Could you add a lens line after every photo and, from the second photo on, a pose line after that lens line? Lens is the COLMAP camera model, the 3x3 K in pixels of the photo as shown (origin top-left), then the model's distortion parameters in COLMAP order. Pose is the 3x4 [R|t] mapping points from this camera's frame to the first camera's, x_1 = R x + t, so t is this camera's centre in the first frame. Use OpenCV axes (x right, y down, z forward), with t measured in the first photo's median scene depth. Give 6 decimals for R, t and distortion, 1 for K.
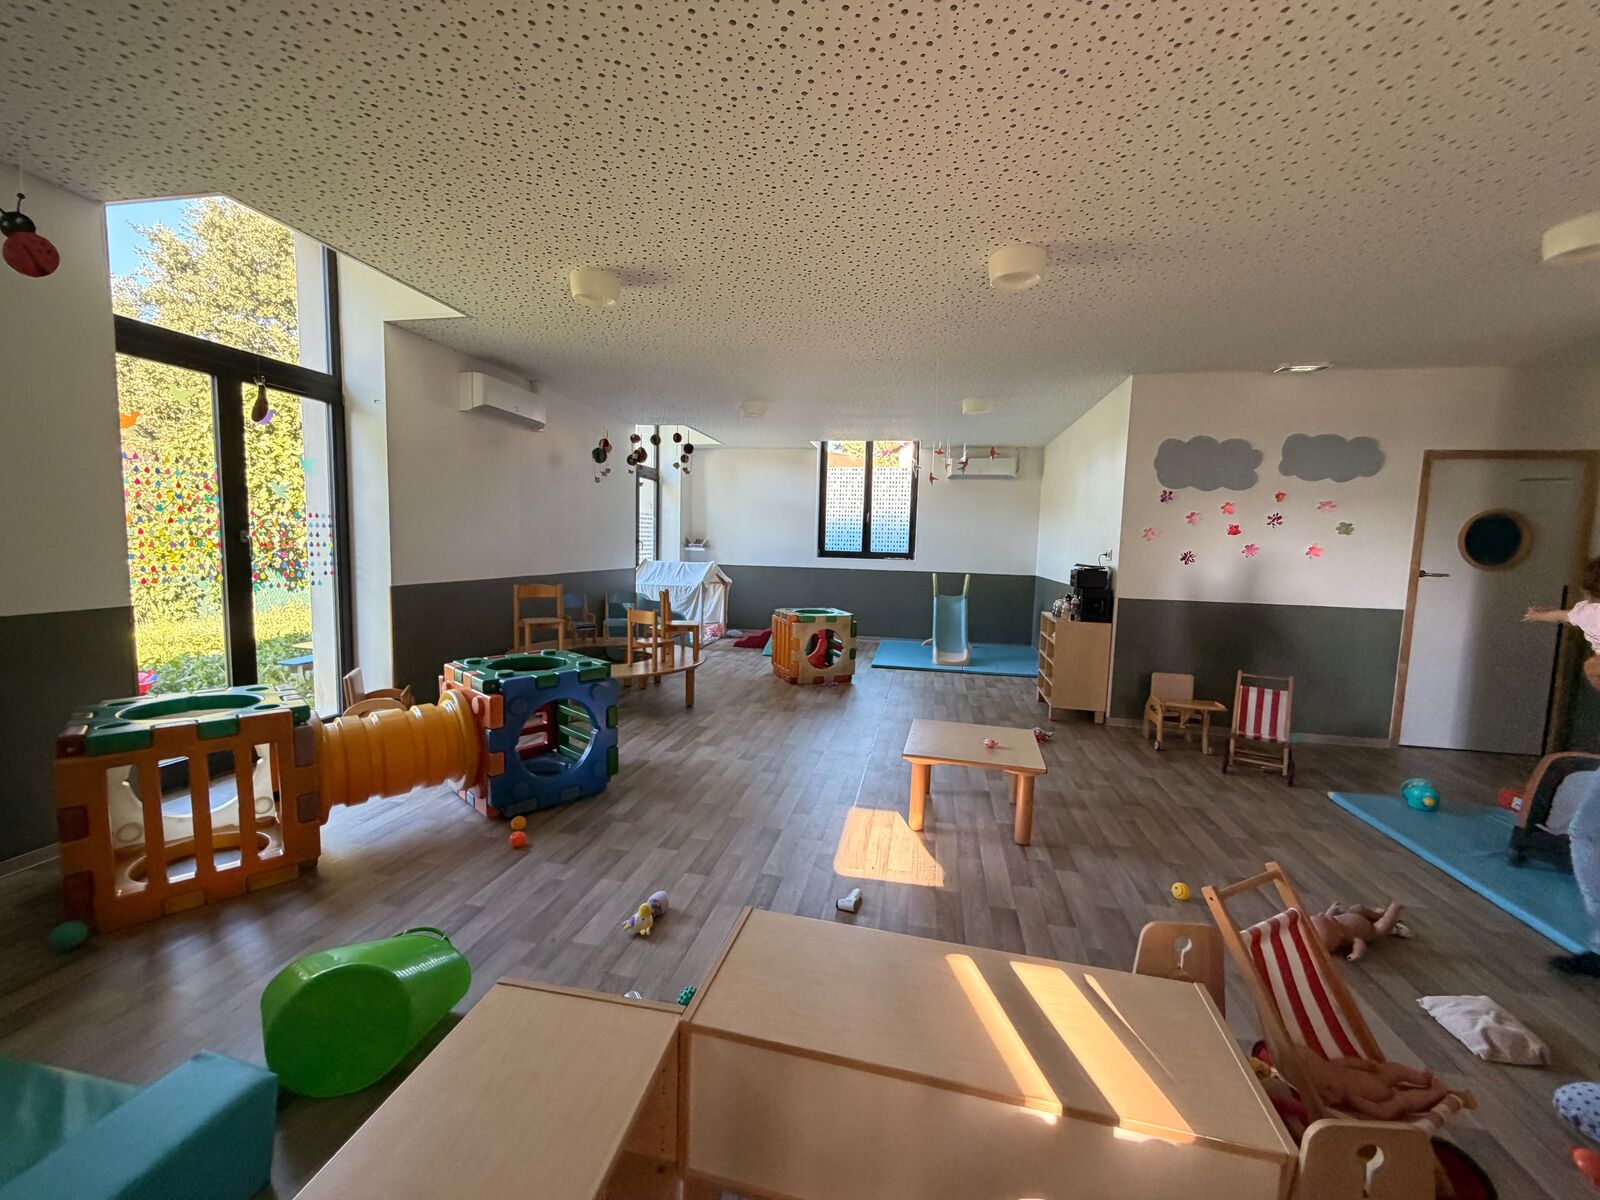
lens RADIAL K [[634.8, 0, 796.7], [0, 634.8, 600.5], [0, 0, 1]] dist [-0.002960, 0.000737]
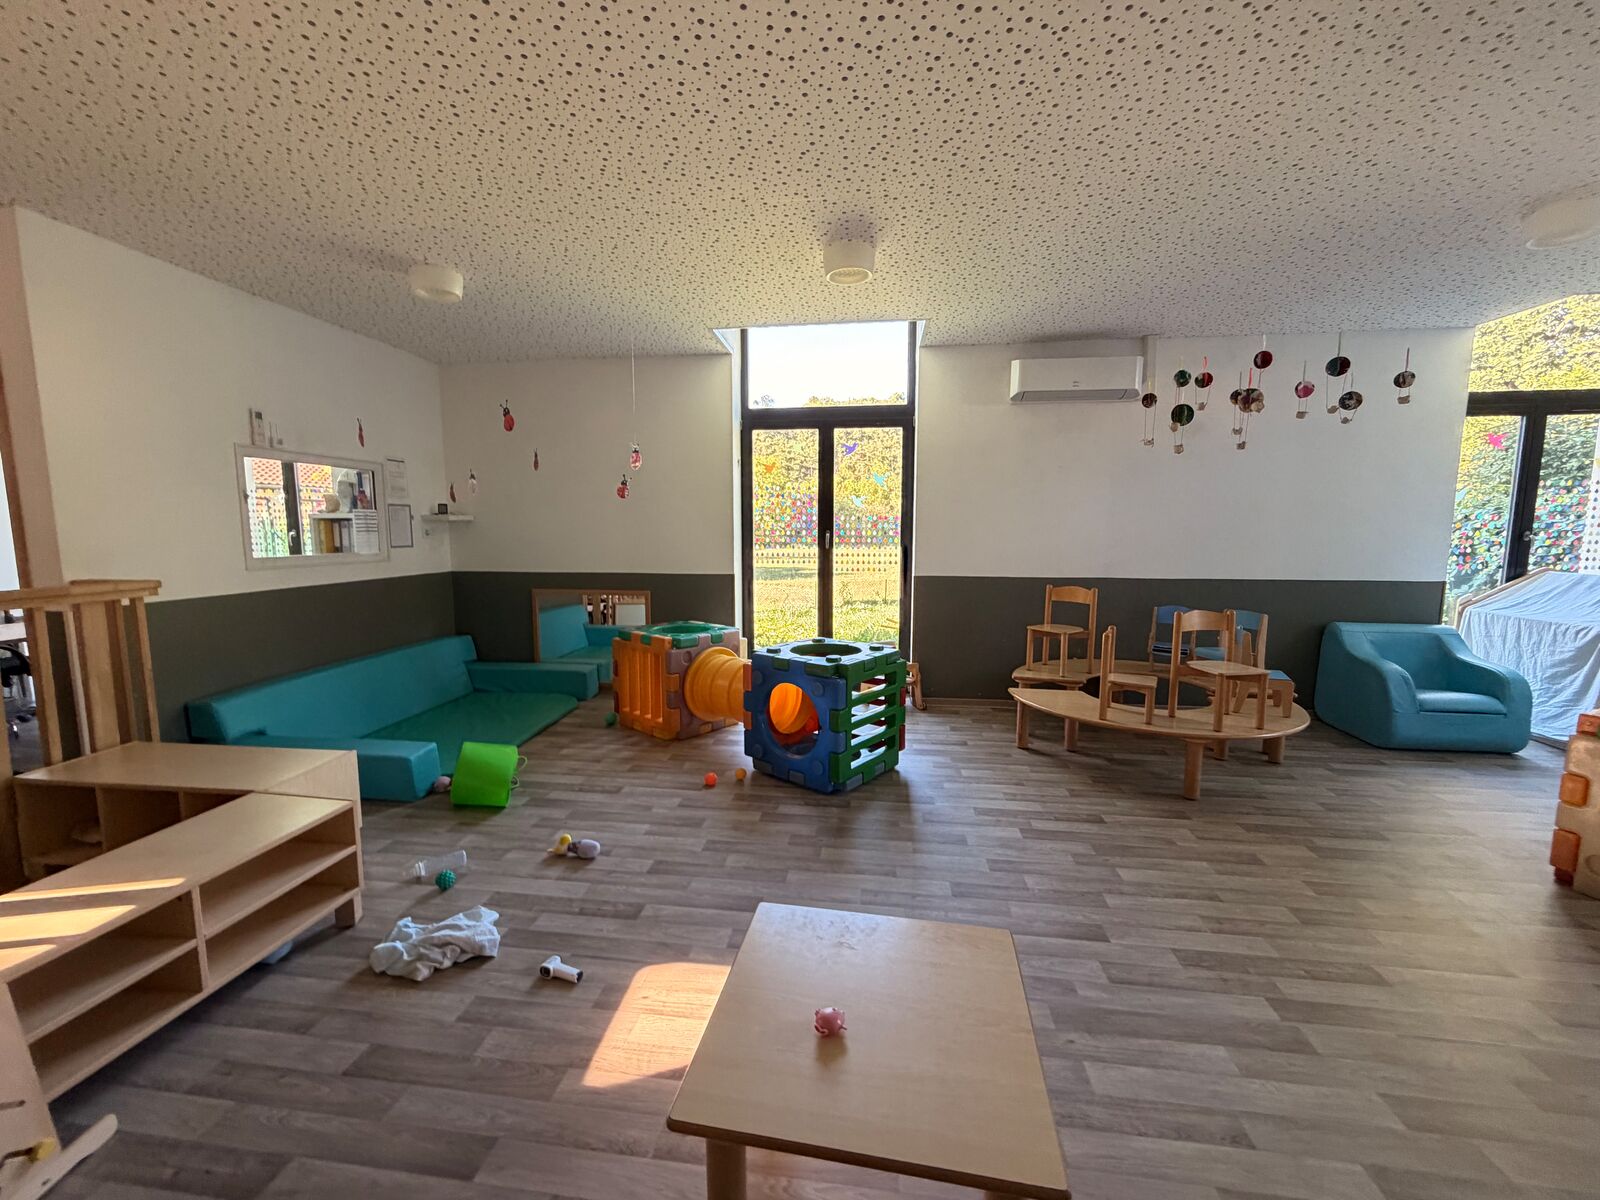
lens RADIAL K [[634.8, 0, 802.1], [0, 634.8, 607.3], [0, 0, 1]] dist [-0.002960, 0.000737]
pose [[0.059699, 0.088618, -0.994275, 0.600026], [-0.087680, 0.992667, 0.083210, -0.053154], [0.994358, 0.082210, 0.067032, 0.849561]]
